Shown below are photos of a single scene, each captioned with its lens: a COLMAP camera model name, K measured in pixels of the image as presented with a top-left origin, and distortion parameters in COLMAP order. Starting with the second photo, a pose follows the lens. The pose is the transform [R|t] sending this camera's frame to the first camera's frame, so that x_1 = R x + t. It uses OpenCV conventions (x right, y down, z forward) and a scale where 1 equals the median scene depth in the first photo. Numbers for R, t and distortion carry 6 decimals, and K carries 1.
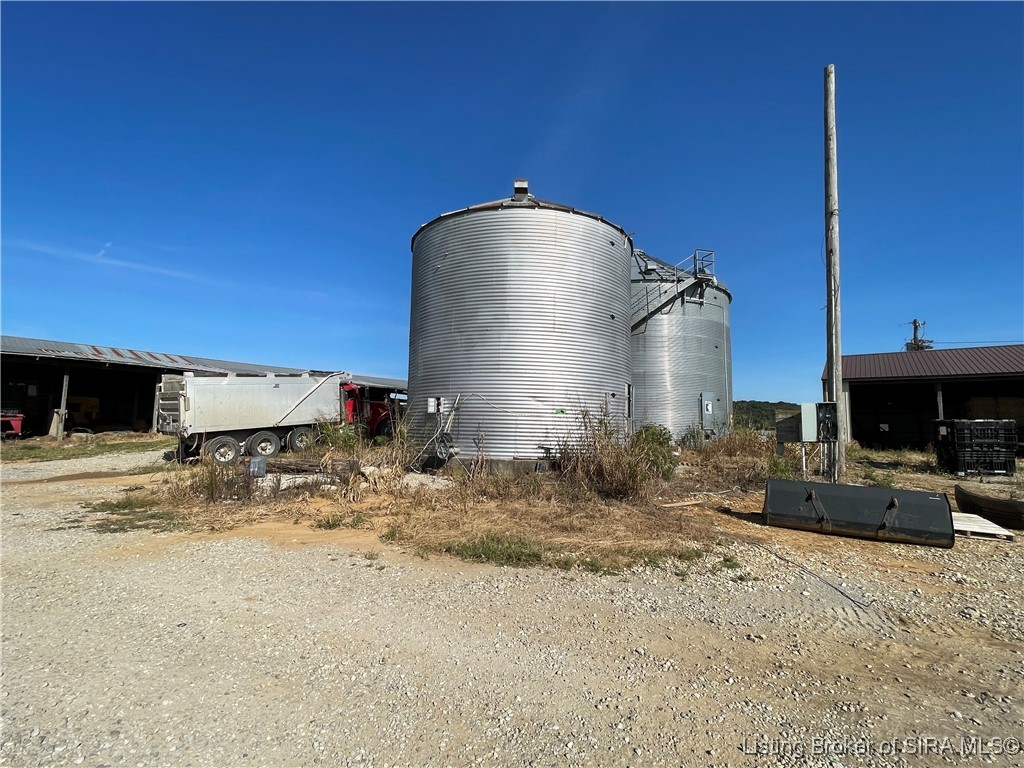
lens RADIAL K [[480.4, 0, 502.1], [0, 480.4, 384.6], [0, 0, 1]] dist [0.018611, 0.000488]
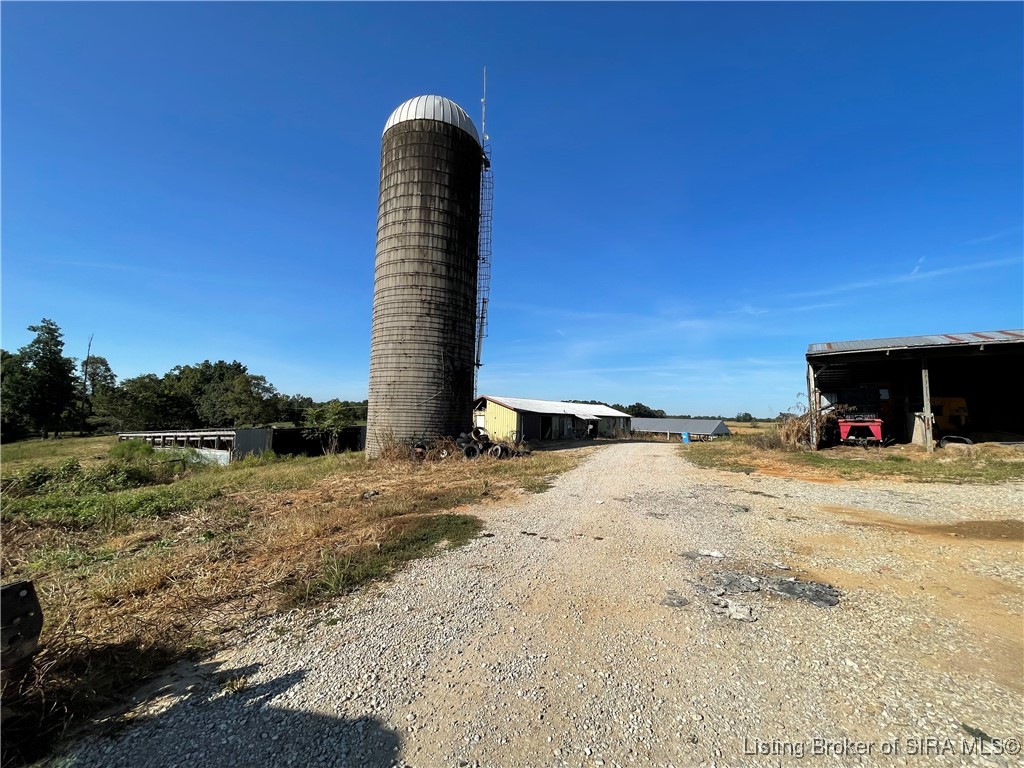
lens RADIAL K [[411.5, 0, 512.3], [0, 411.5, 380.5], [0, 0, 1]] dist [-0.002843, 0.001723]
pose [[0.080631, -0.103414, -0.991365, -0.288154], [0.069739, 0.992751, -0.097887, 0.017663], [0.994301, -0.061244, 0.087258, 0.274342]]
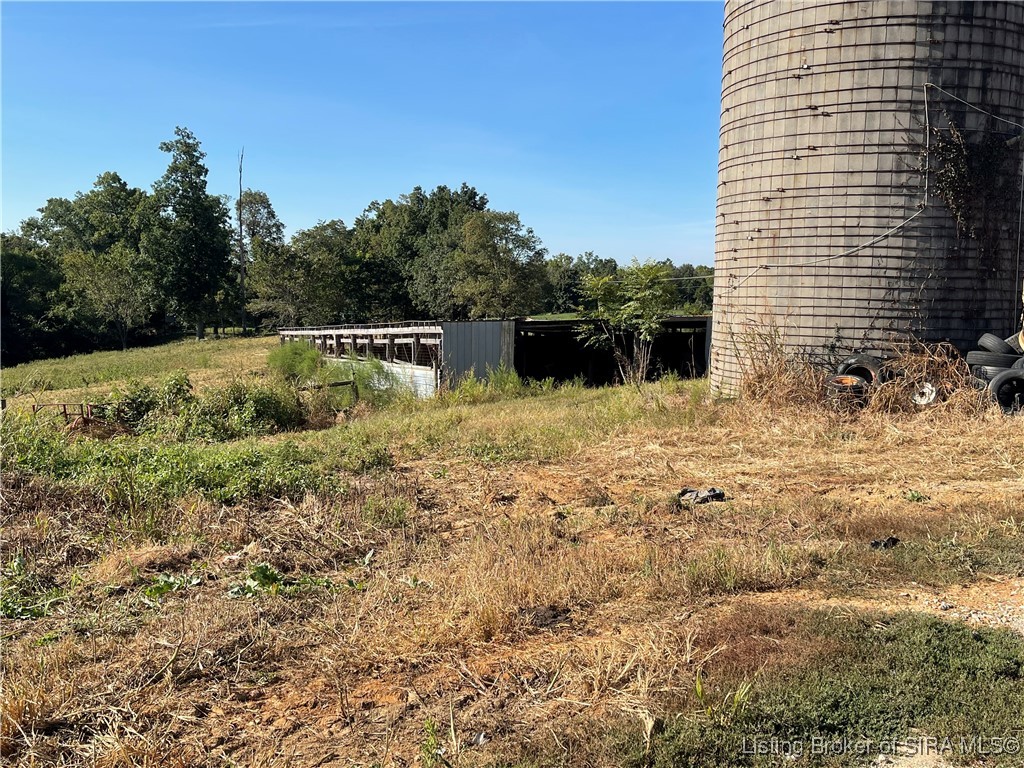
lens RADIAL K [[998.5, 0, 520.8], [0, 998.5, 386.1], [0, 0, 1]] dist [0.043782, 0.000000]
pose [[-0.450490, 0.060677, -0.890717, -0.412557], [0.058117, 0.997565, 0.038562, 0.026239], [0.890888, -0.034394, -0.452920, 0.264575]]
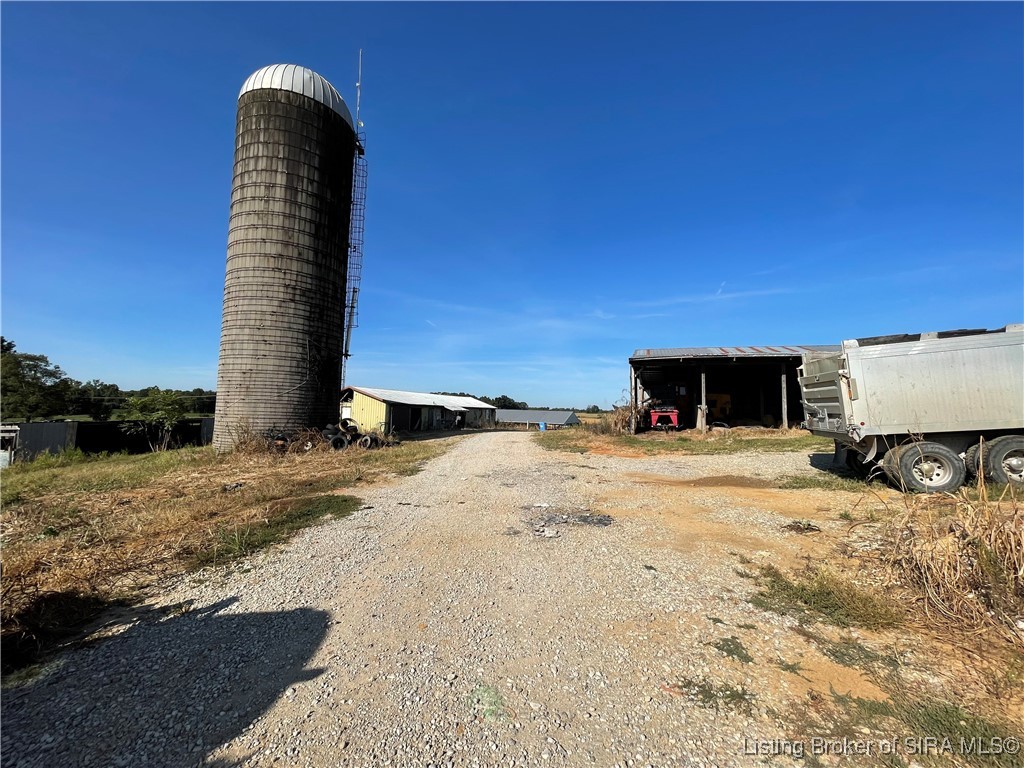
lens RADIAL K [[411.5, 0, 510.2], [0, 411.5, 381.0], [0, 0, 1]] dist [-0.002843, 0.001723]
pose [[0.382087, -0.077635, -0.920860, -0.221785], [0.068405, 0.996107, -0.055596, 0.019312], [0.921591, -0.041749, 0.385910, 0.256796]]
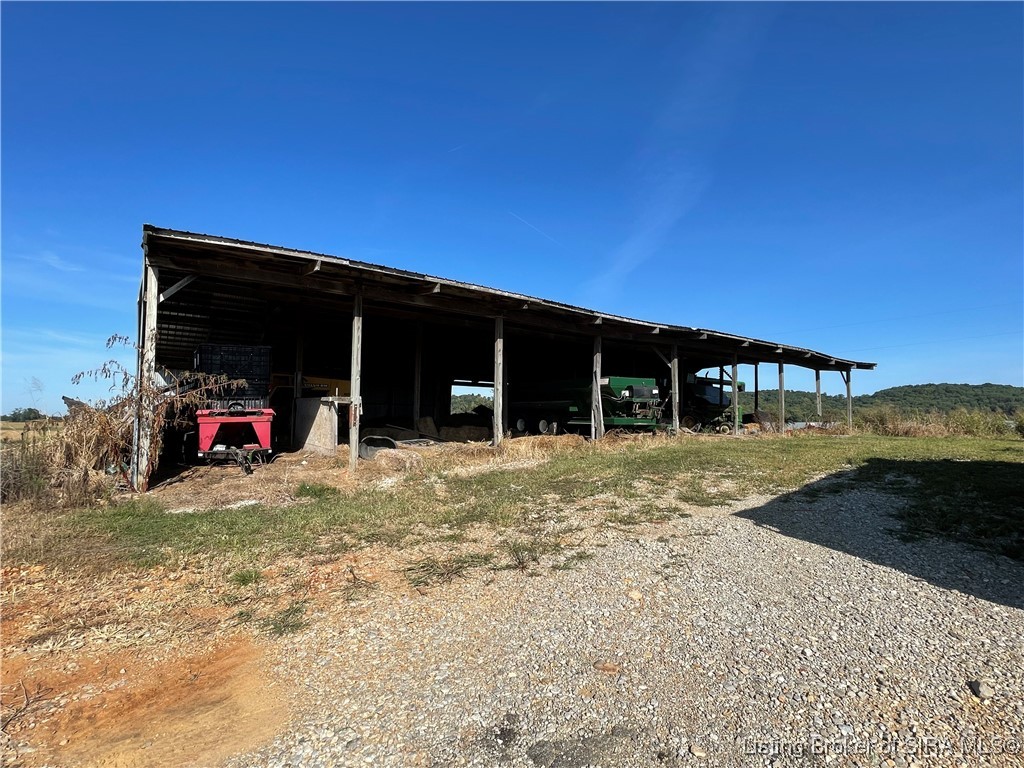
lens RADIAL K [[480.4, 0, 480.8], [0, 480.4, 382.8], [0, 0, 1]] dist [0.018611, 0.000488]
pose [[0.971877, -0.034826, -0.232898, -0.701066], [0.036393, 0.999335, 0.002436, 0.043367], [0.232658, -0.010844, 0.972498, 0.618128]]
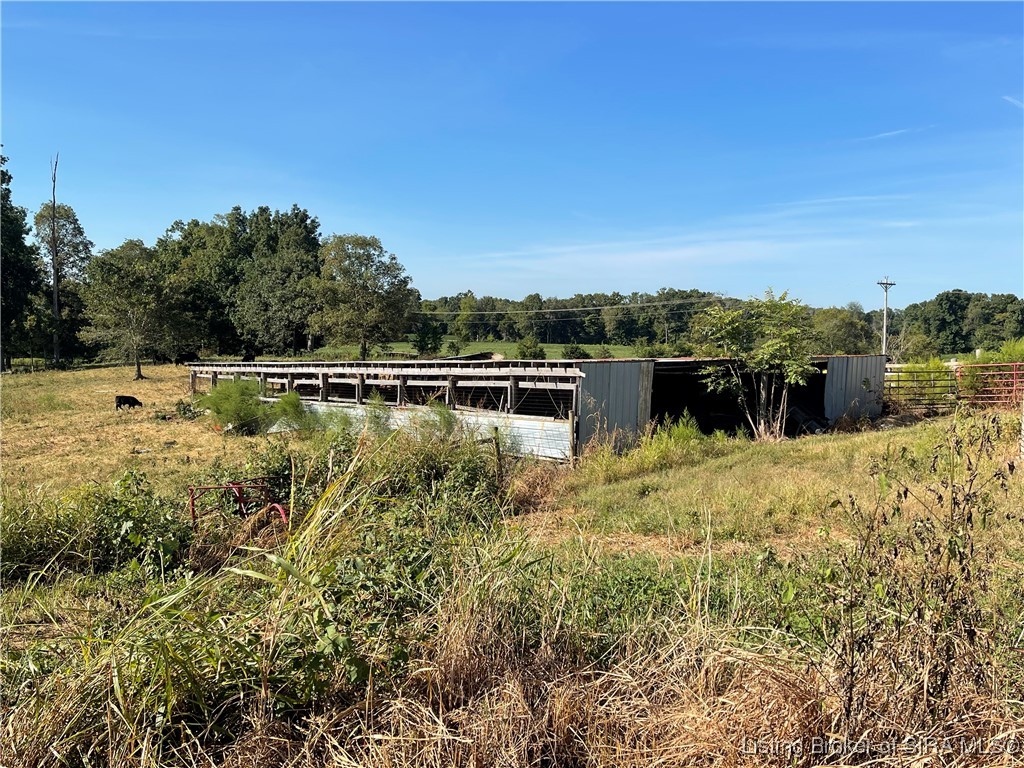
lens RADIAL K [[1025.5, 0, 515.2], [0, 1025.5, 382.9], [0, 0, 1]] dist [0.046185, 0.000000]
pose [[-0.262522, 0.027798, -0.964526, -0.456313], [0.053350, 0.998474, 0.014256, -0.014490], [0.963450, -0.047715, -0.263604, -0.234131]]
